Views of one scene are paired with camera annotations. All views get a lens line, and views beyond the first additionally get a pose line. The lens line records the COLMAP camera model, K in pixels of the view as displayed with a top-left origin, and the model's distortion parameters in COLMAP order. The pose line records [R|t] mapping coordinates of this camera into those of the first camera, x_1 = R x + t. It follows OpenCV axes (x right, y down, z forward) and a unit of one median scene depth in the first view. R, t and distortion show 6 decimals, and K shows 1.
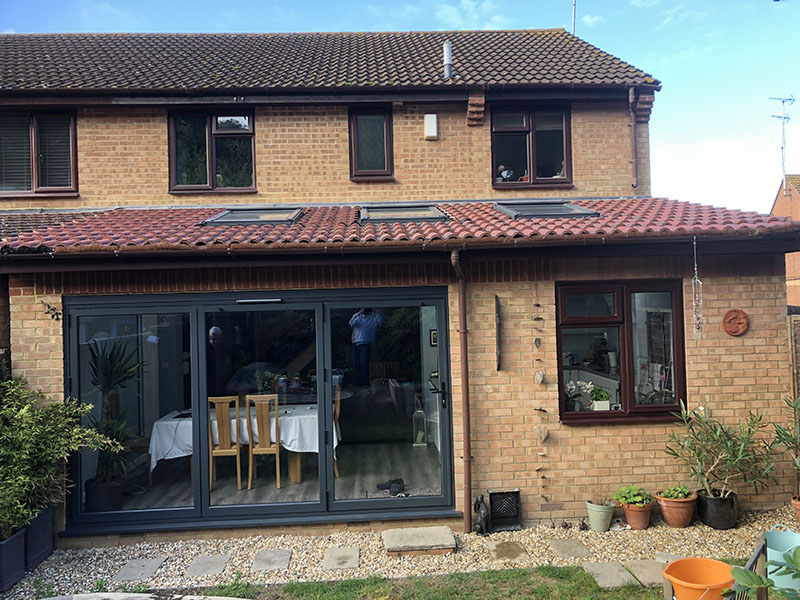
lens RADIAL K [[651.7, 0, 399.7], [0, 651.7, 297.9], [0, 0, 1]] dist [0.030122, -0.026905]
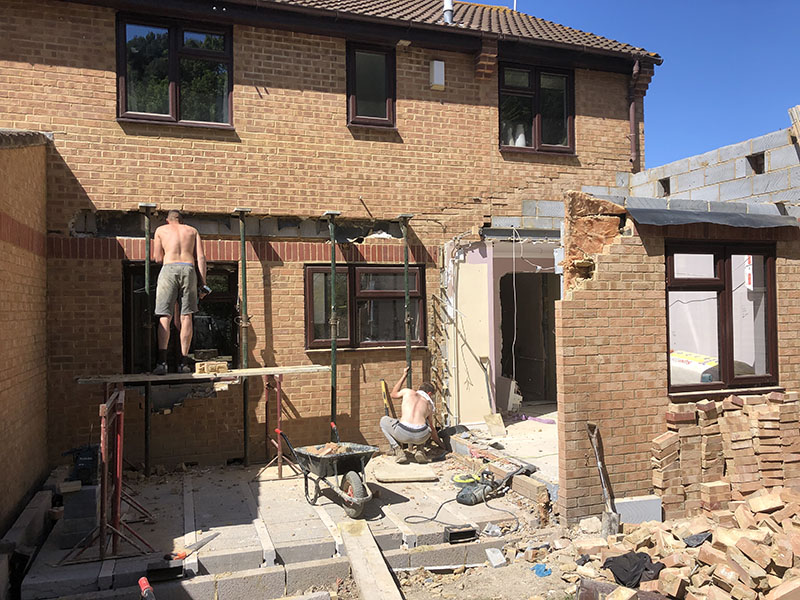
lens RADIAL K [[651.7, 0, 401.3], [0, 651.7, 299.7], [0, 0, 1]] dist [0.030122, -0.026905]
pose [[0.958658, 0.020112, 0.283849, -0.247304], [-0.017739, 0.999783, -0.010928, 0.052046], [-0.284007, 0.005441, 0.958807, 0.173058]]
